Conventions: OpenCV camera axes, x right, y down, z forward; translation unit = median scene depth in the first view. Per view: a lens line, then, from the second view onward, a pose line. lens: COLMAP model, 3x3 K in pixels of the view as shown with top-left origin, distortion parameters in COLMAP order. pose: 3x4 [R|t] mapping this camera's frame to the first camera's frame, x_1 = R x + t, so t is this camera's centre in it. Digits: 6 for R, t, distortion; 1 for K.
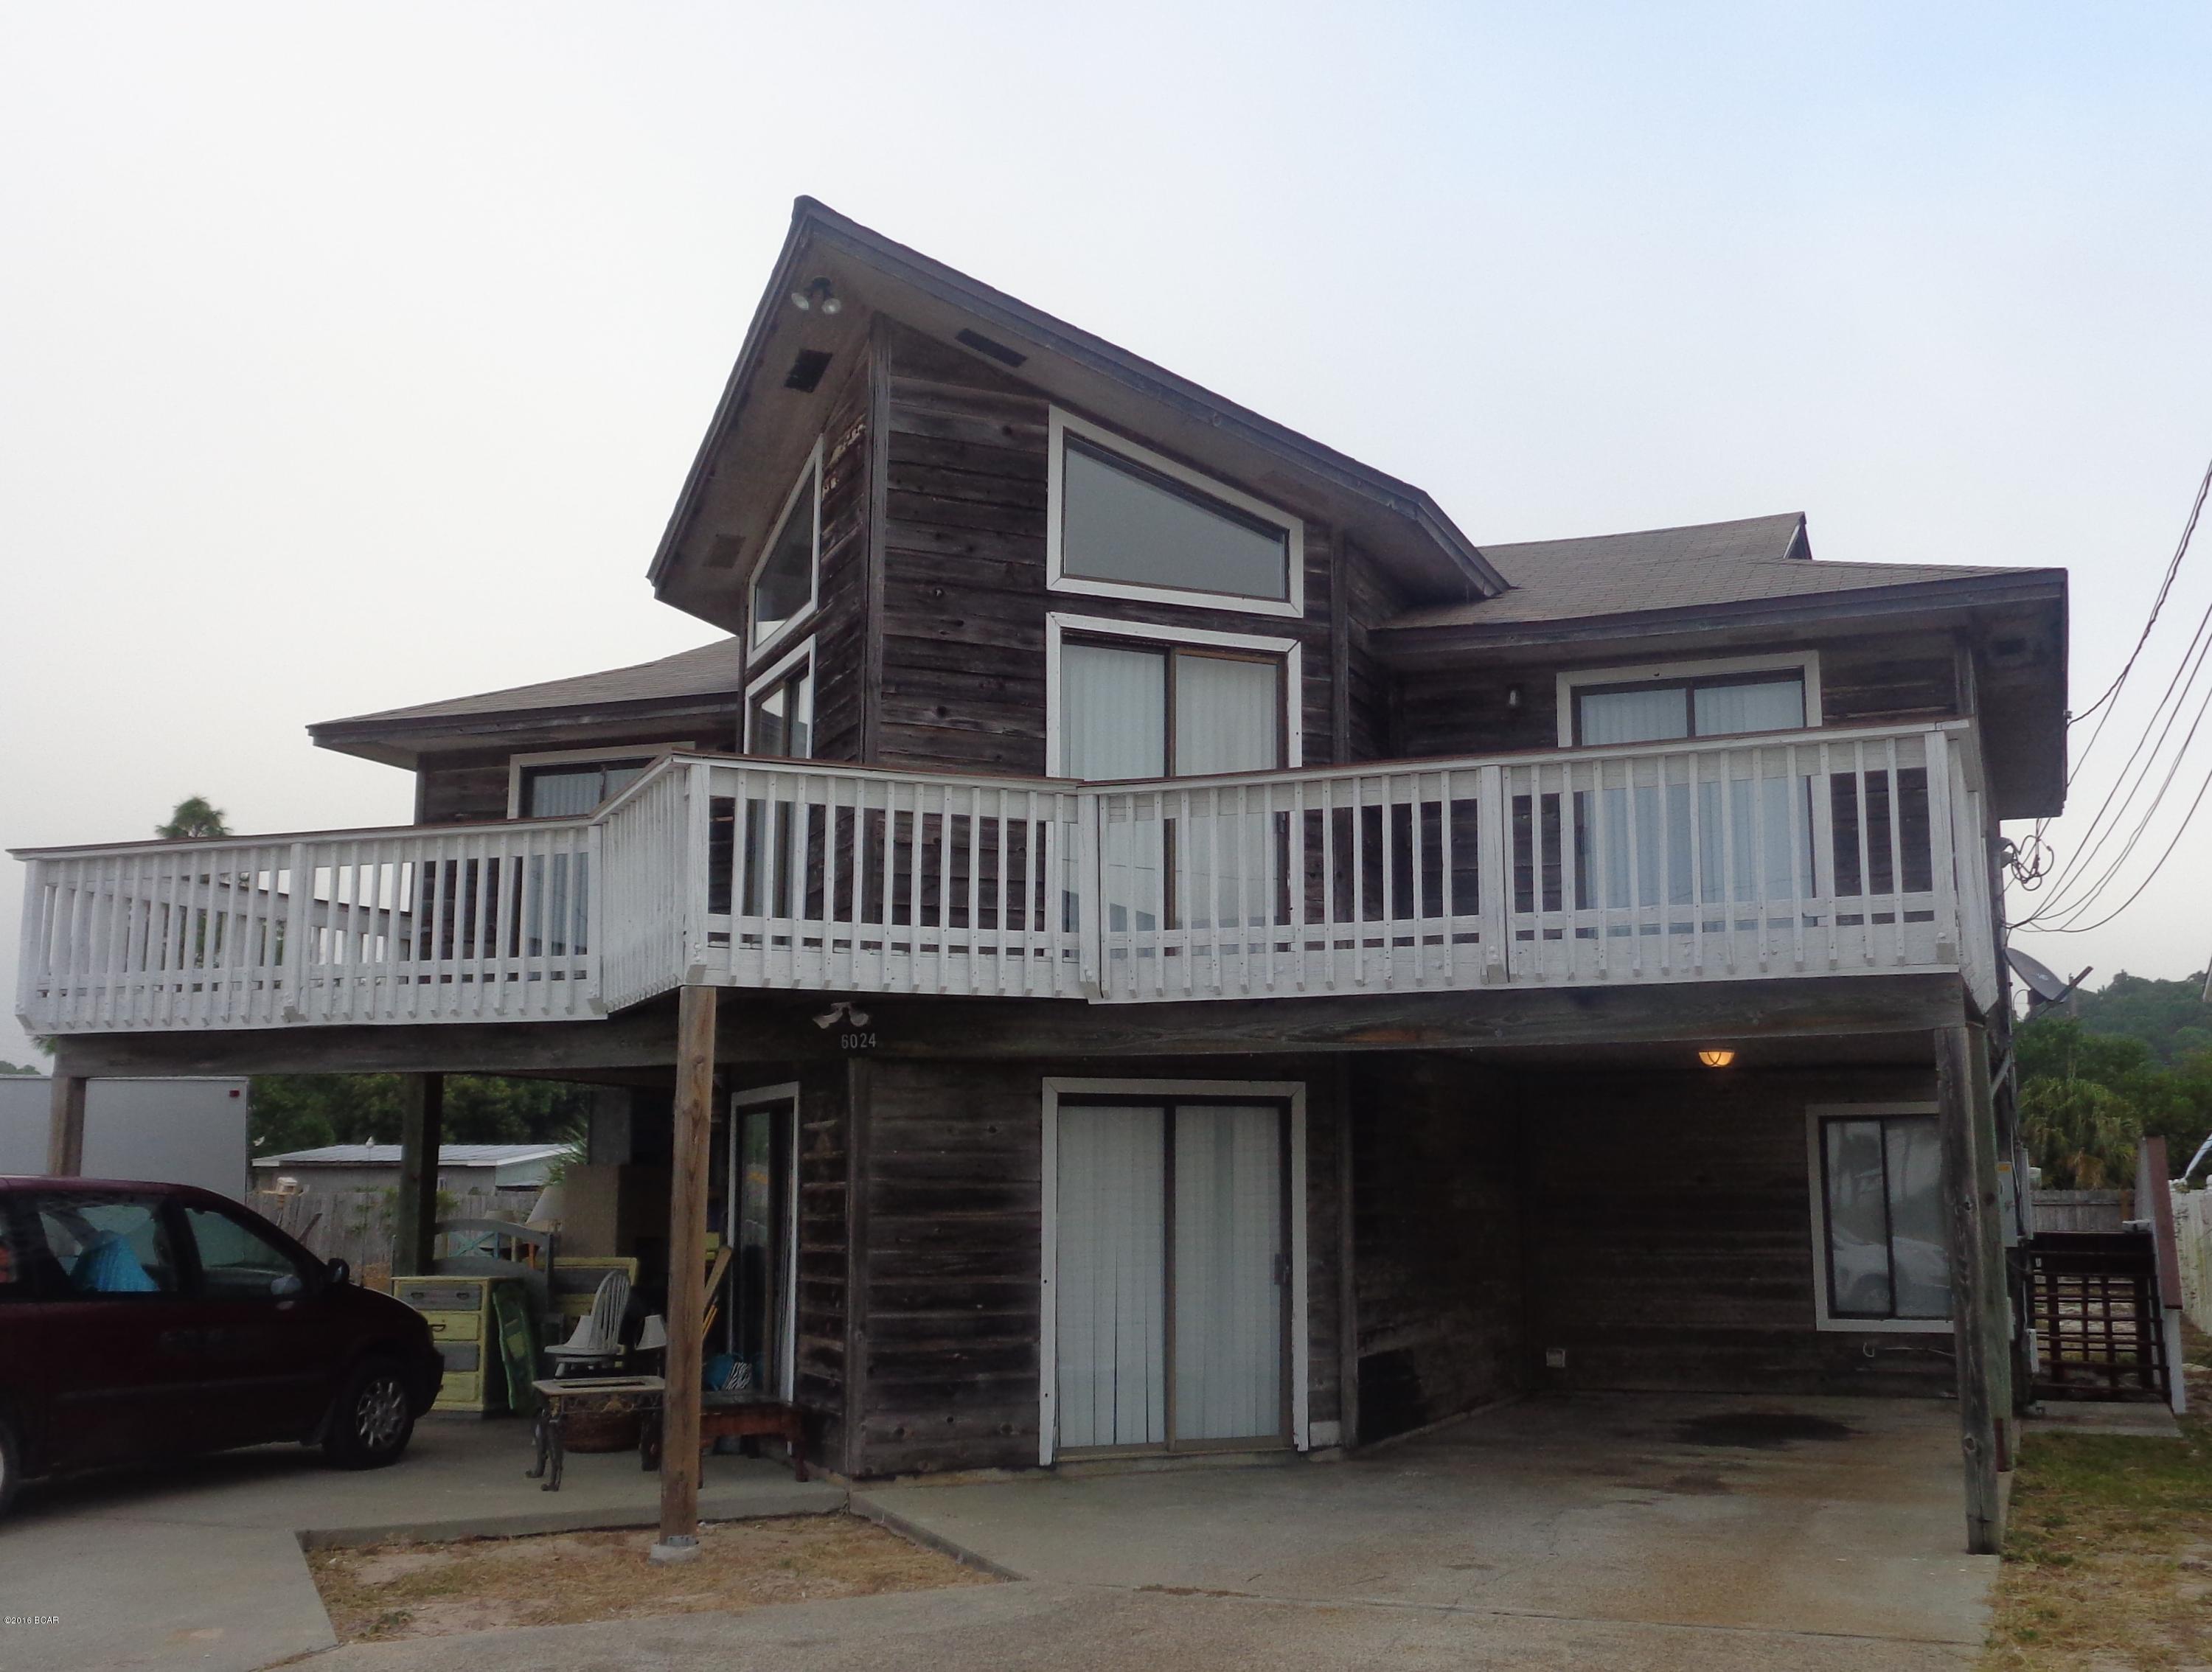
lens RADIAL K [[2266.3, 0, 1114.9], [0, 2266.3, 832.8], [0, 0, 1]] dist [-0.019109, 0.000000]
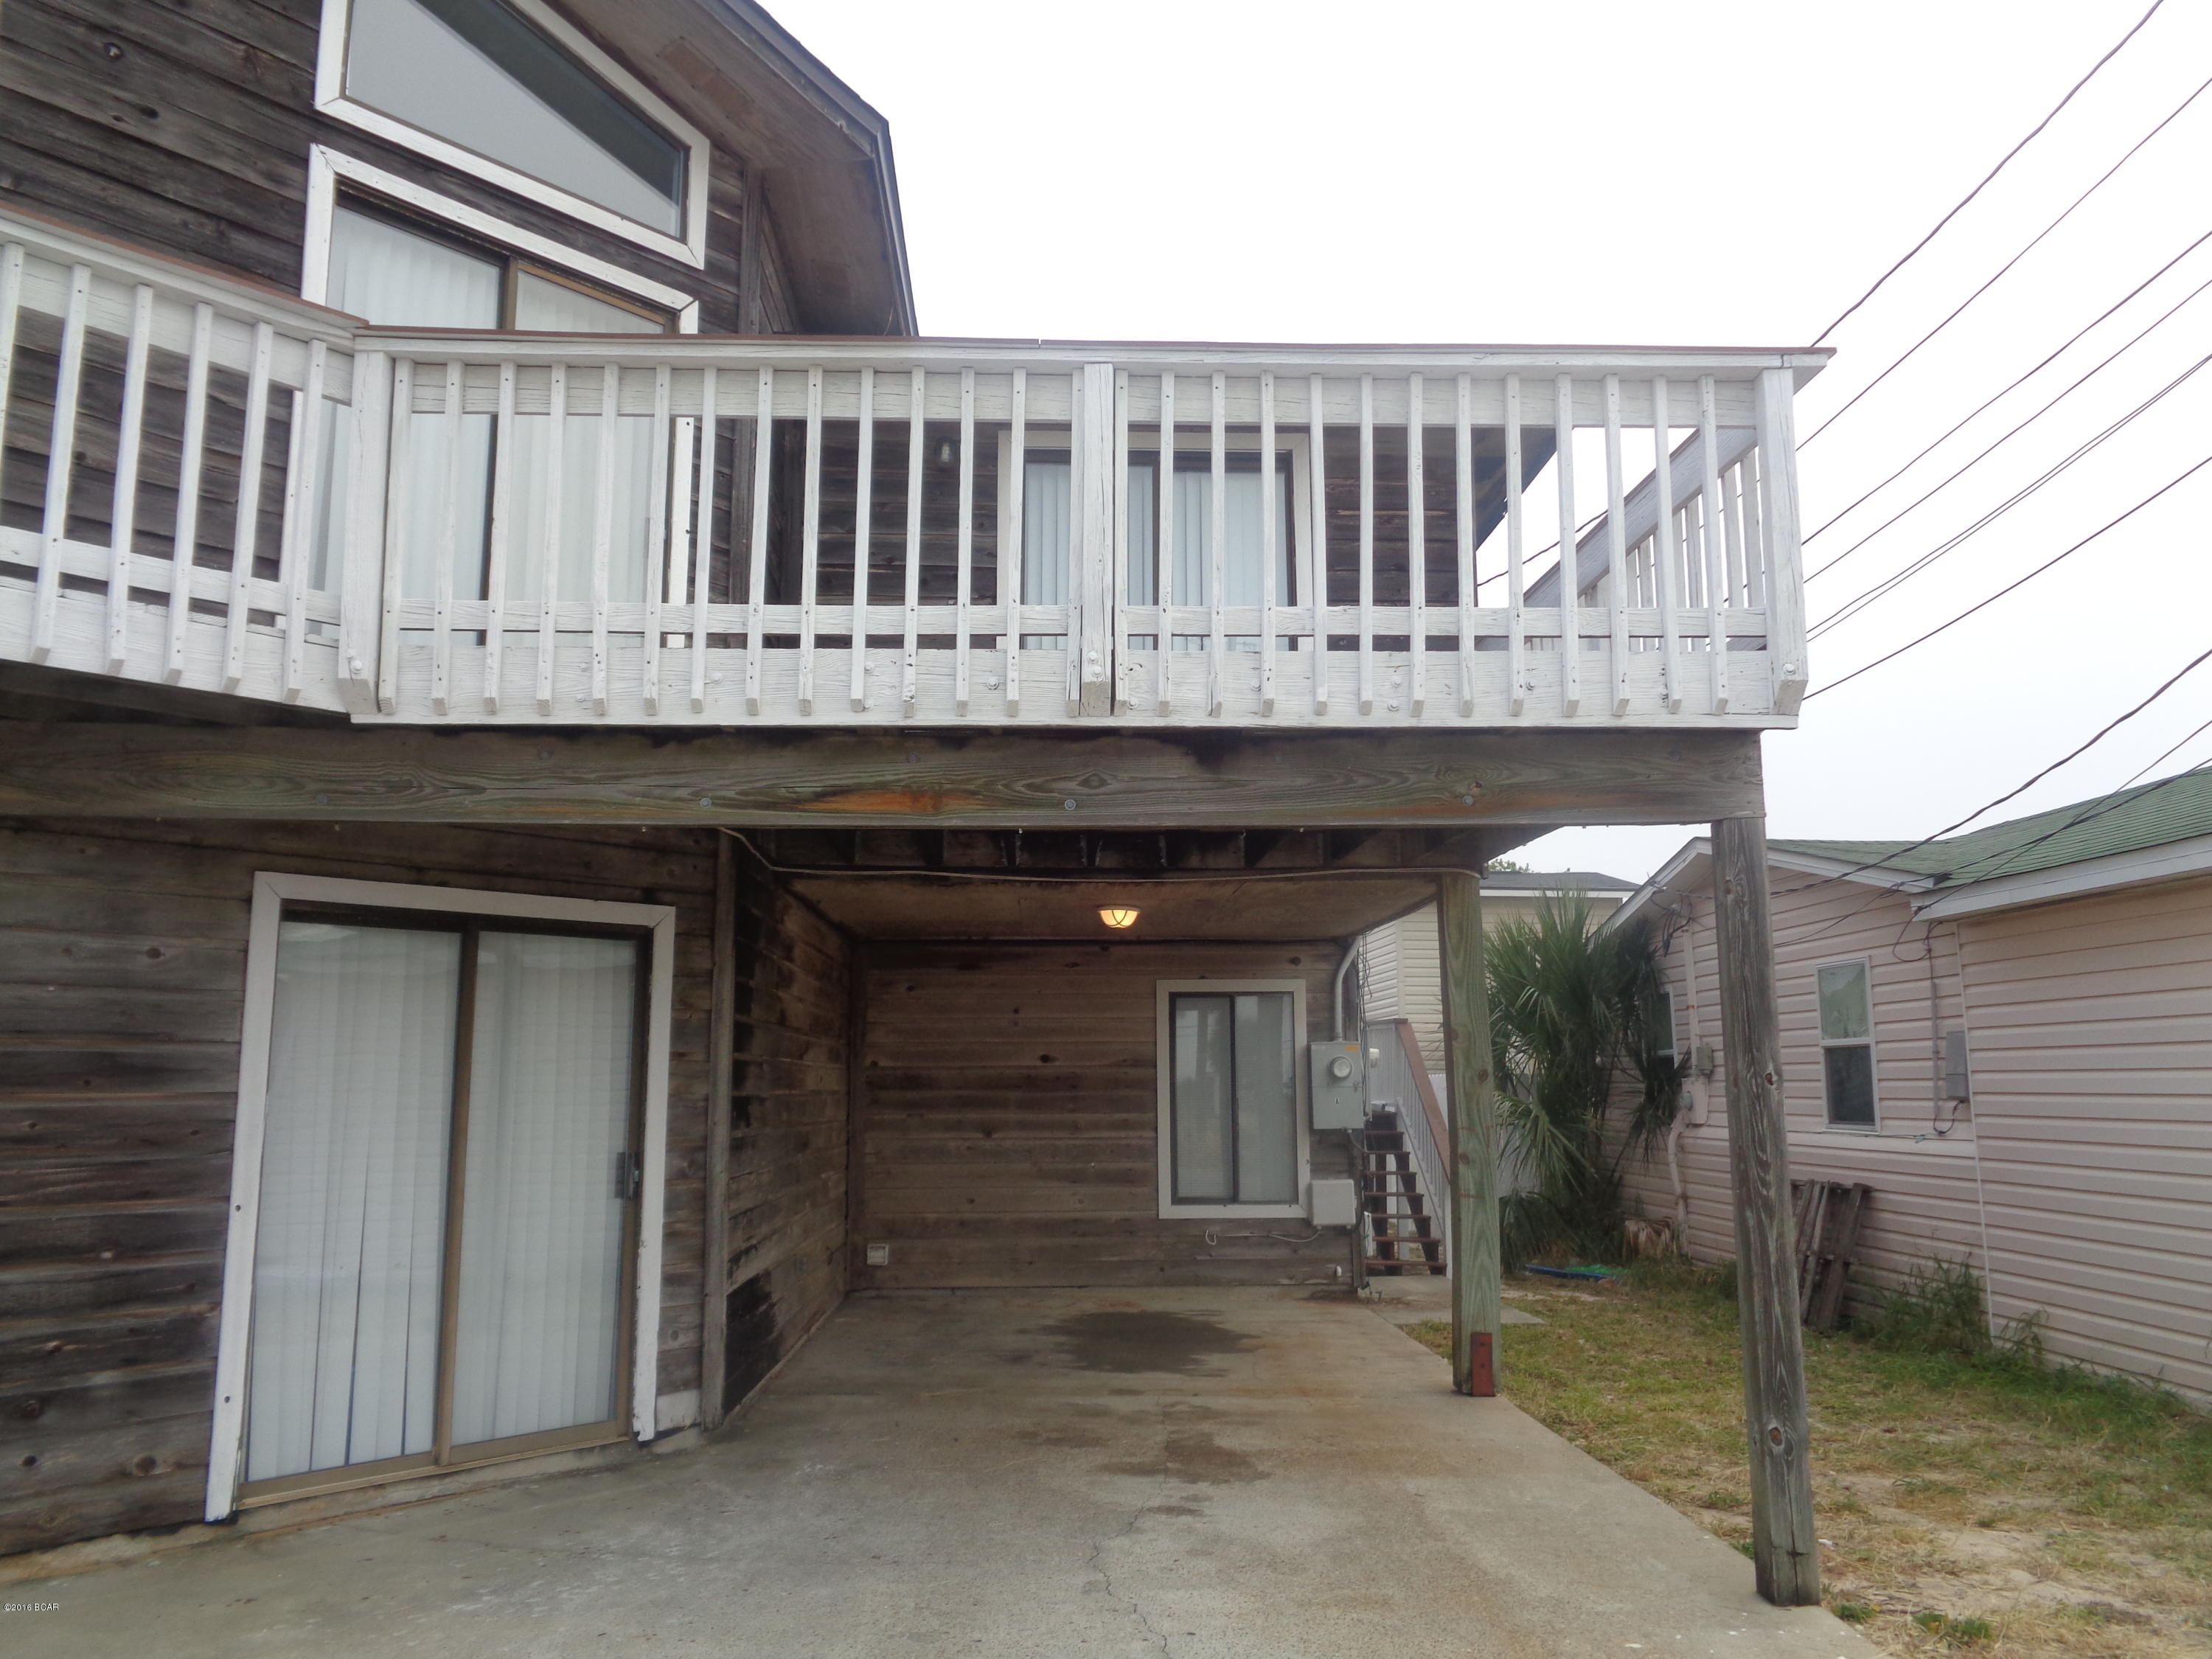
lens RADIAL K [[1656.9, 0, 1110.5], [0, 1656.9, 846.0], [0, 0, 1]] dist [-0.012713, 0.010089]
pose [[0.906213, 0.059303, 0.418642, -0.009820], [-0.065959, 0.997821, 0.001430, 0.084760], [-0.417645, -0.028909, 0.908150, 0.498218]]
